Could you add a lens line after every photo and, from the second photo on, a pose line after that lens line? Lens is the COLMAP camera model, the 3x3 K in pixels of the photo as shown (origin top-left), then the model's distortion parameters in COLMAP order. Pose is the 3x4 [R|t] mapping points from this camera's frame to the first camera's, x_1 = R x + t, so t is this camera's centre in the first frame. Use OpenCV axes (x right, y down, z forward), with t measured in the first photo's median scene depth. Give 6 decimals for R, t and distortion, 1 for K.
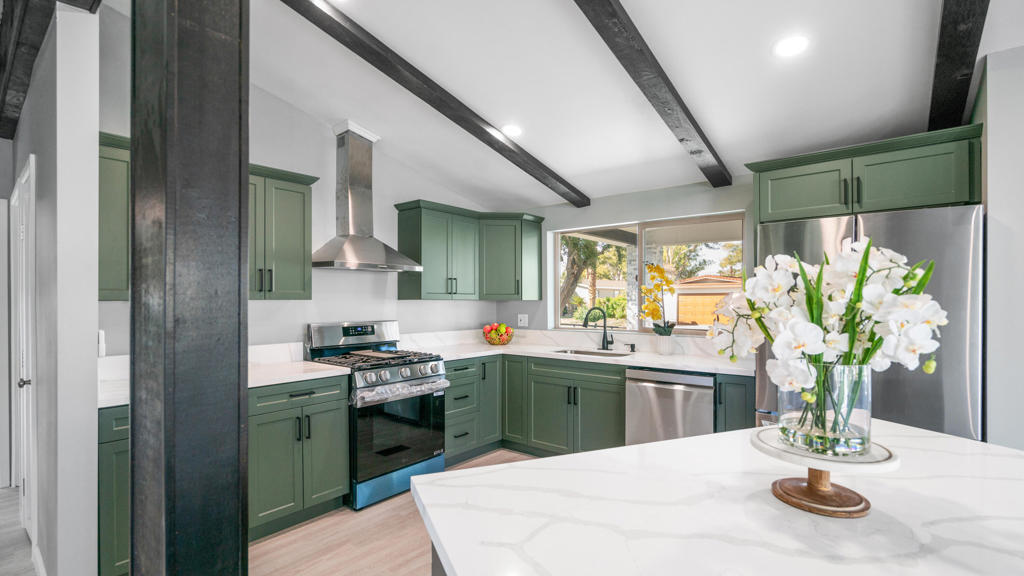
lens RADIAL K [[468.3, 0, 512.0], [0, 468.3, 288.0], [0, 0, 1]] dist [0.001847, 0.000457]
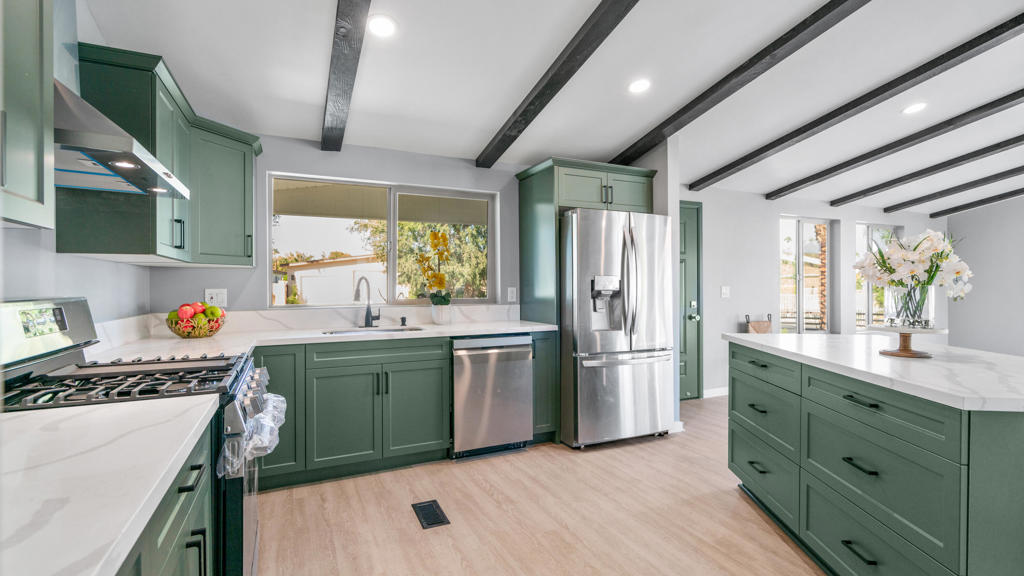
lens RADIAL K [[468.3, 0, 512.0], [0, 468.3, 288.0], [0, 0, 1]] dist [0.001847, 0.000457]
pose [[0.443754, -0.009117, 0.896102, -0.475119], [-0.021737, 0.999545, 0.020934, 0.039828], [-0.895885, -0.028768, 0.443354, 0.416259]]
